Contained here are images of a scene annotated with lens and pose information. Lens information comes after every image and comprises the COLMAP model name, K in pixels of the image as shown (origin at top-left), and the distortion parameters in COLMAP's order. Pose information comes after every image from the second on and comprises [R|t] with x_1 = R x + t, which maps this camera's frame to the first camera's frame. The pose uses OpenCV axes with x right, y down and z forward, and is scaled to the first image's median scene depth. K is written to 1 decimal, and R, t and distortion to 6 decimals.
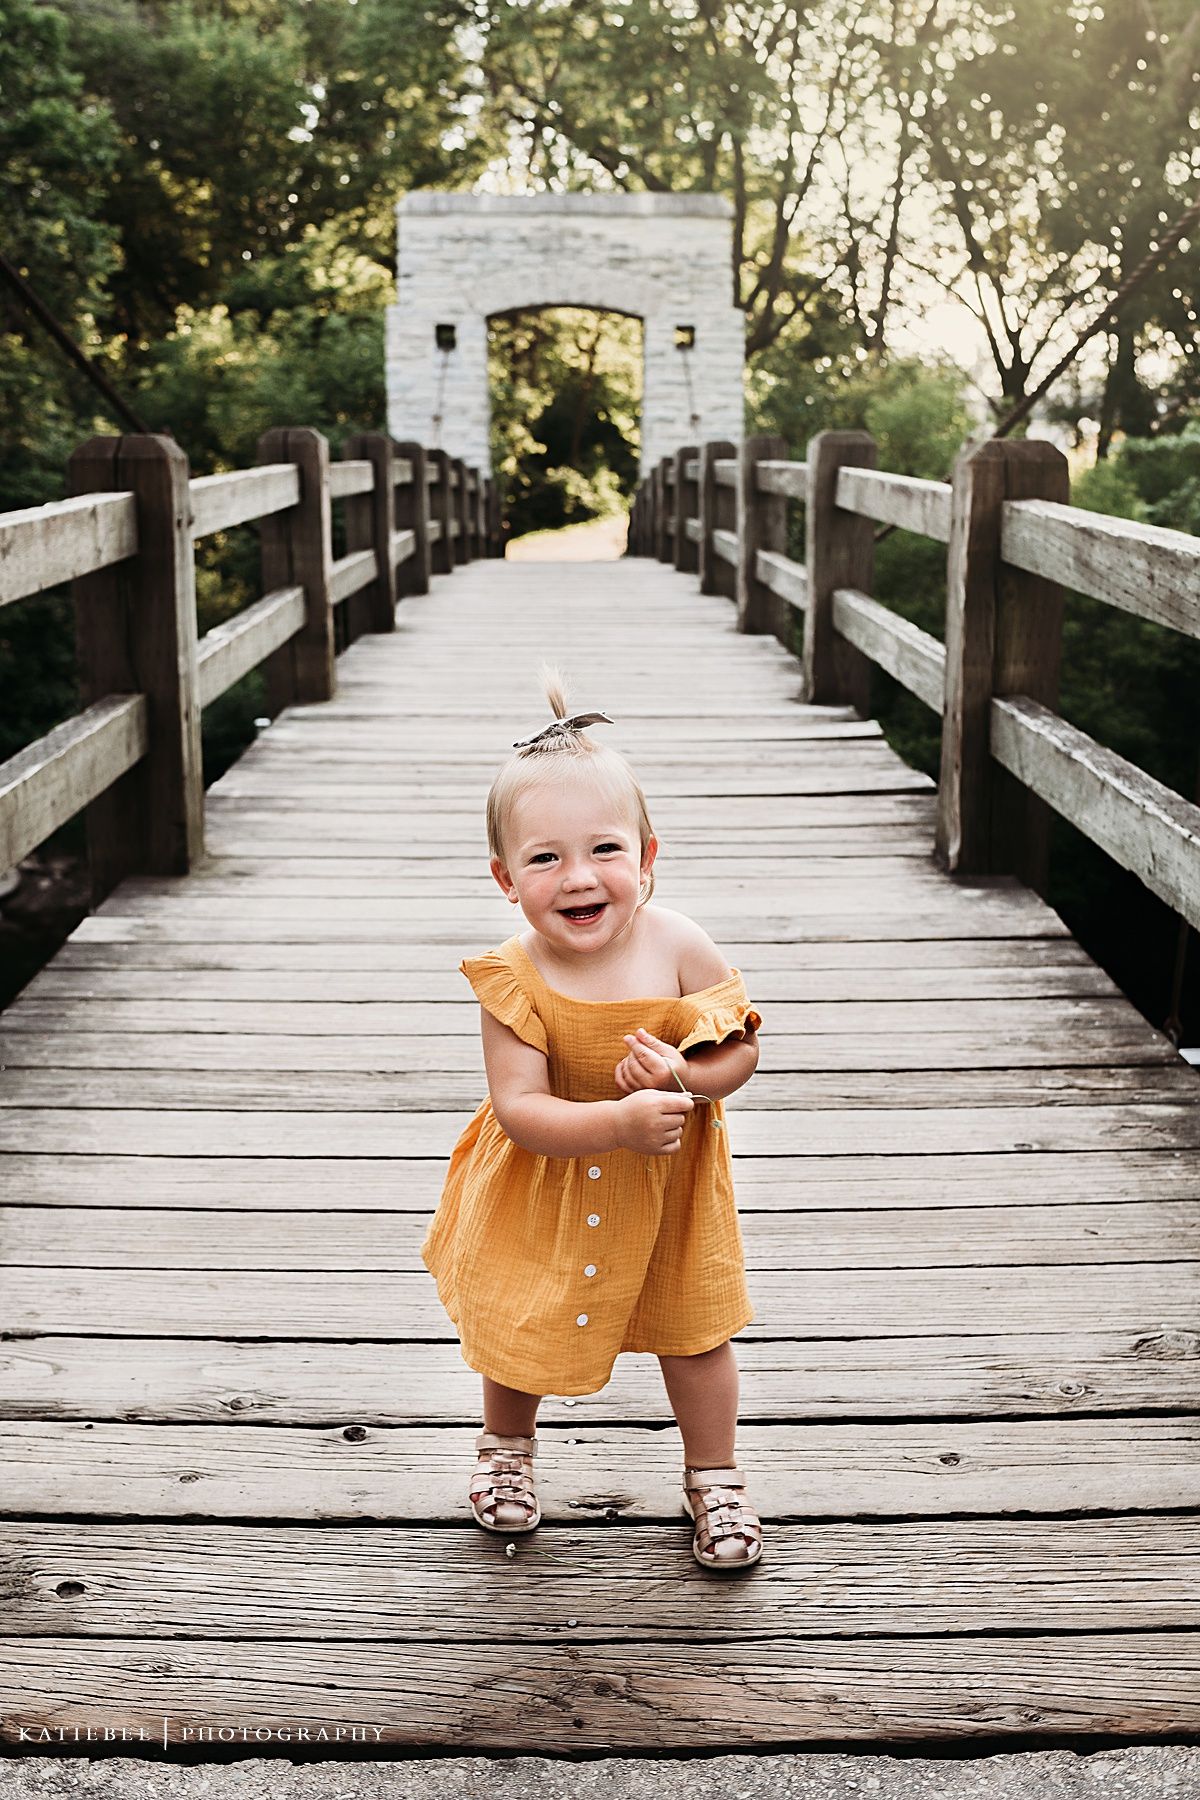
lens RADIAL K [[1899.9, 0, 600.0], [0, 1899.9, 900.0], [0, 0, 1]] dist [-0.075324, 0.015034]
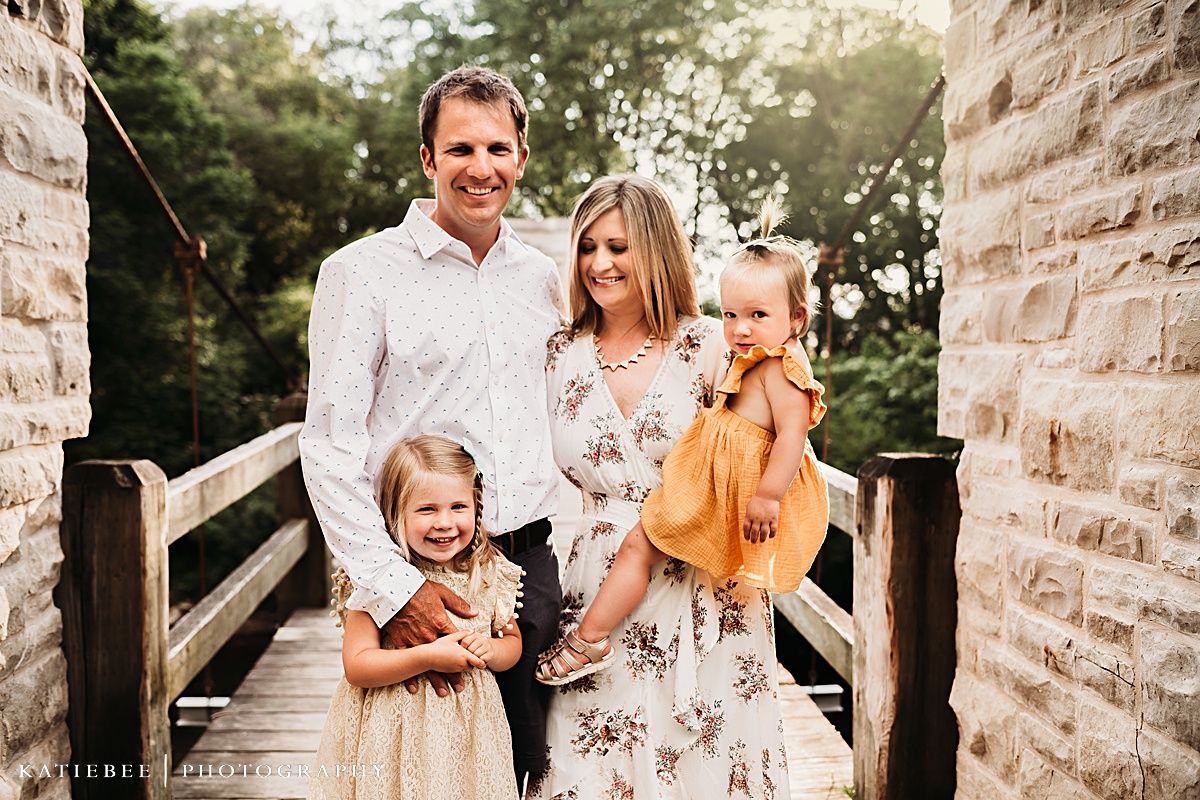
lens RADIAL K [[1180.0, 0, 600.0], [0, 1180.0, 400.0], [0, 0, 1]] dist [-0.078230, 0.028232]
pose [[0.998067, -0.005144, 0.061936, -0.000623], [0.016730, 0.982018, -0.188044, 0.002232], [-0.059855, 0.188717, 0.980206, -0.064993]]
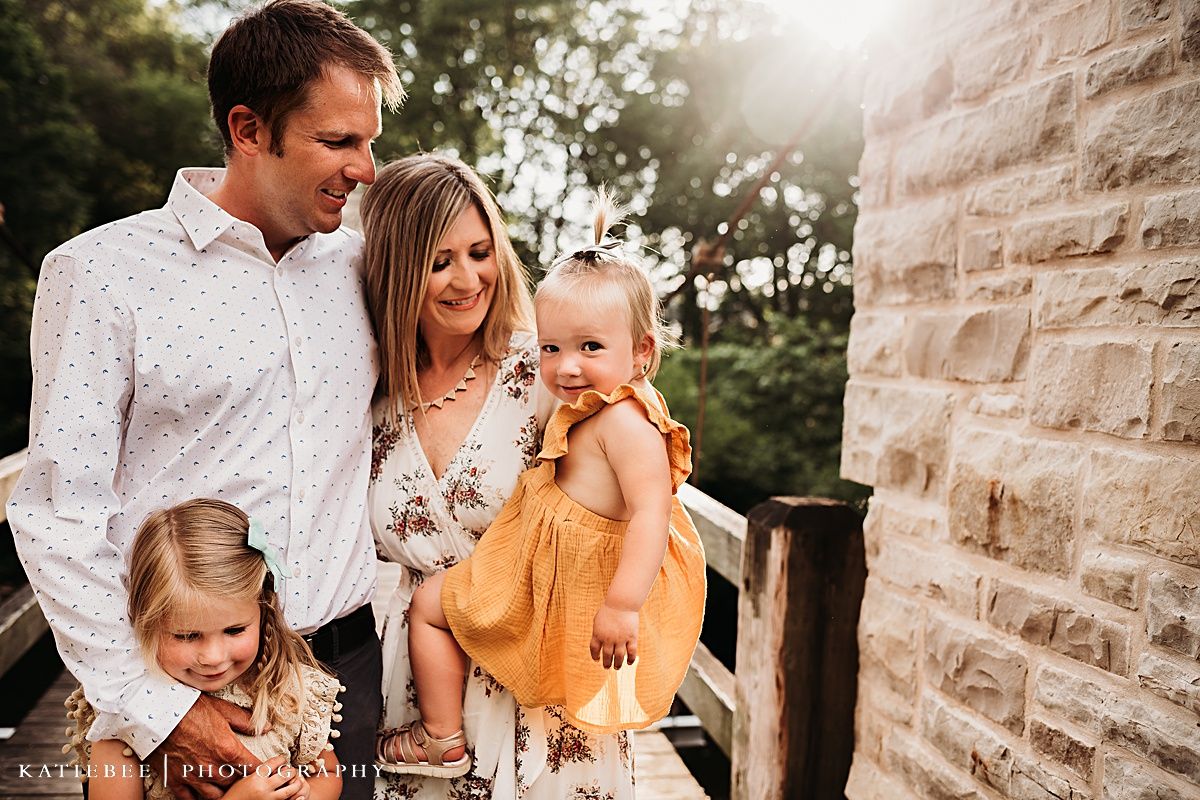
lens RADIAL K [[1180.0, 0, 600.0], [0, 1180.0, 400.0], [0, 0, 1]] dist [-0.078230, 0.028232]
pose [[0.983278, 0.028558, 0.179855, 0.002387], [0.002751, 0.985186, -0.171470, -0.007731], [-0.182087, 0.169097, 0.968633, -0.040166]]
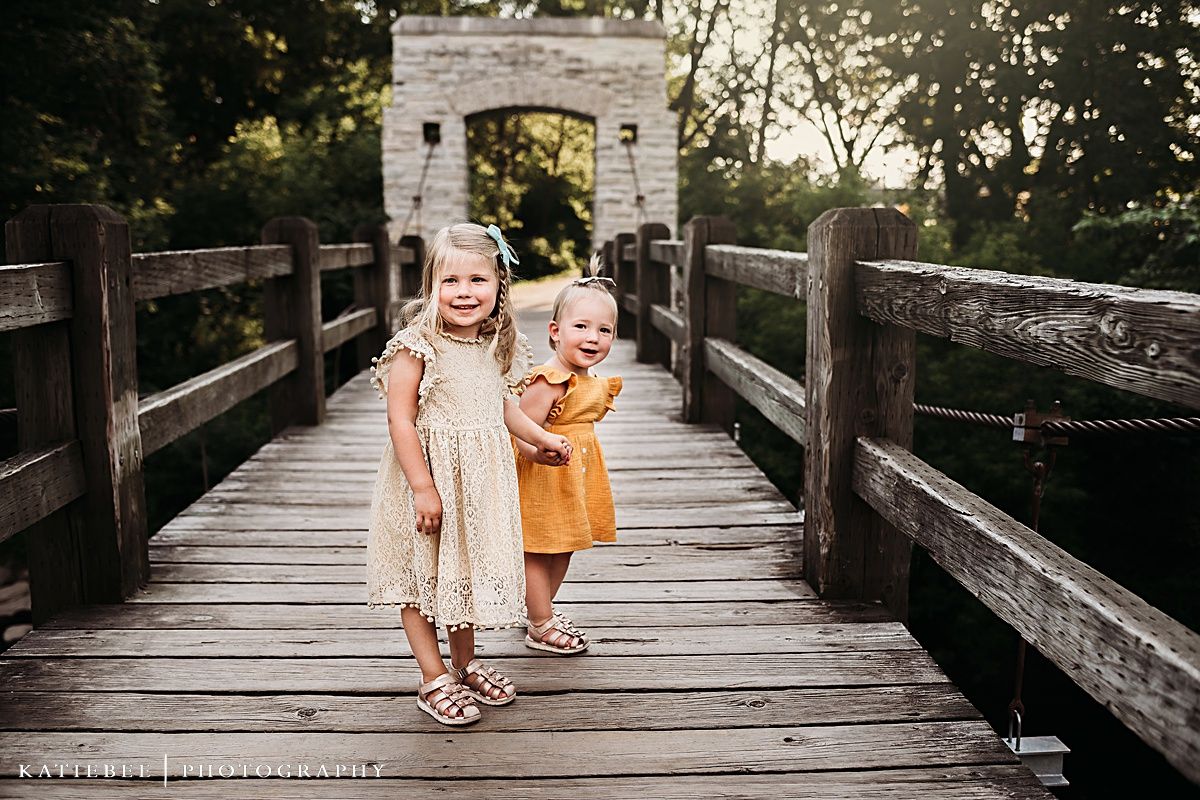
lens RADIAL K [[1177.0, 0, 600.0], [0, 1177.0, 400.0], [0, 0, 1]] dist [-0.094769, 0.092483]
pose [[0.999531, -0.004881, 0.030223, 0.002548], [0.007419, 0.996400, -0.084447, -0.063695], [-0.029702, 0.084632, 0.995970, 0.263271]]
